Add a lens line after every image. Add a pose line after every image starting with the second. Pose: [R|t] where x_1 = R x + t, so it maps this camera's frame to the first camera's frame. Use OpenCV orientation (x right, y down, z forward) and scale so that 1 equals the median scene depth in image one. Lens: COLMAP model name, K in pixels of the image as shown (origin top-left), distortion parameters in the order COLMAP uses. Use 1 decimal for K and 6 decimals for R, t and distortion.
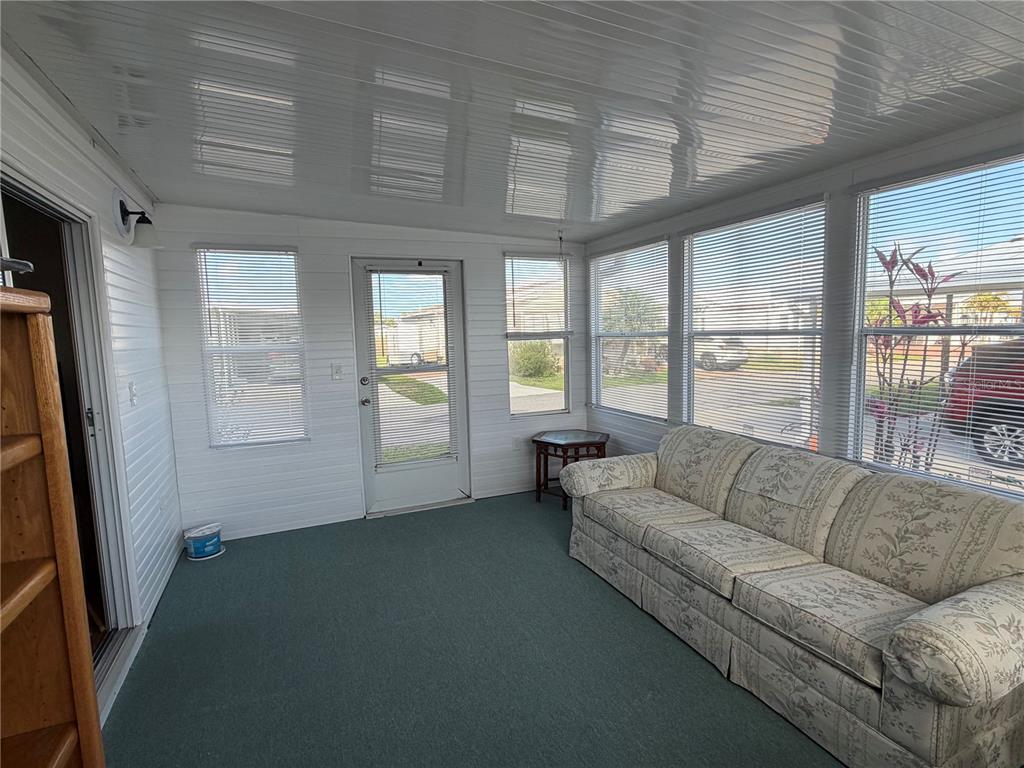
lens RADIAL K [[523.7, 0, 512.0], [0, 523.7, 384.0], [0, 0, 1]] dist [0.005814, -0.000286]
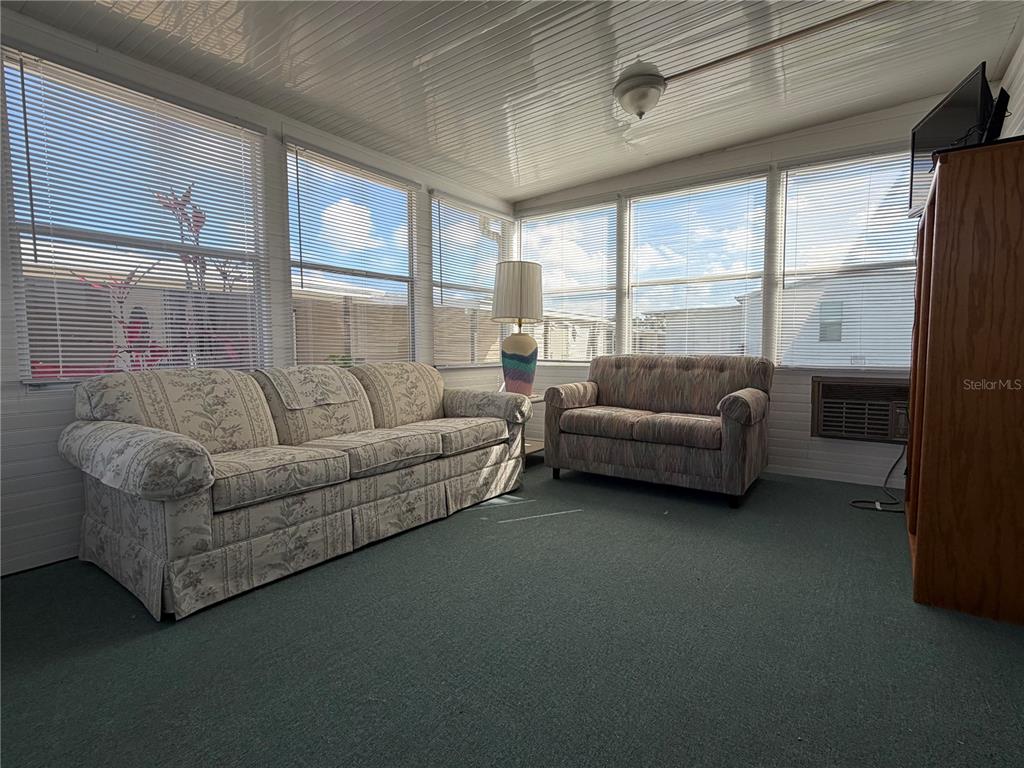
lens RADIAL K [[523.7, 0, 512.0], [0, 523.7, 384.0], [0, 0, 1]] dist [0.005814, -0.000286]
pose [[-0.526619, -0.063136, 0.847754, -0.677733], [0.074525, 0.989970, 0.120022, 0.077556], [-0.846829, 0.126385, -0.516632, 1.309001]]
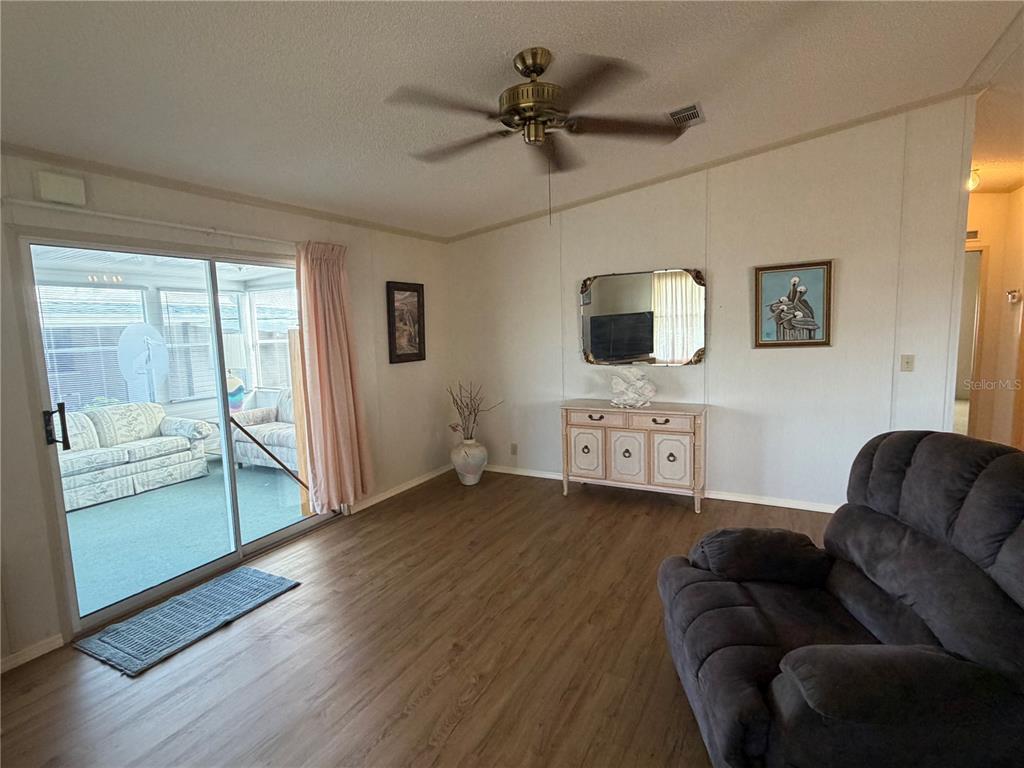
lens RADIAL K [[523.7, 0, 512.0], [0, 523.7, 384.0], [0, 0, 1]] dist [0.005814, -0.000286]
pose [[-0.623243, -0.067029, 0.779151, -2.209709], [0.104446, 0.980259, 0.167877, -0.139395], [-0.775022, 0.186007, -0.603939, 0.892960]]
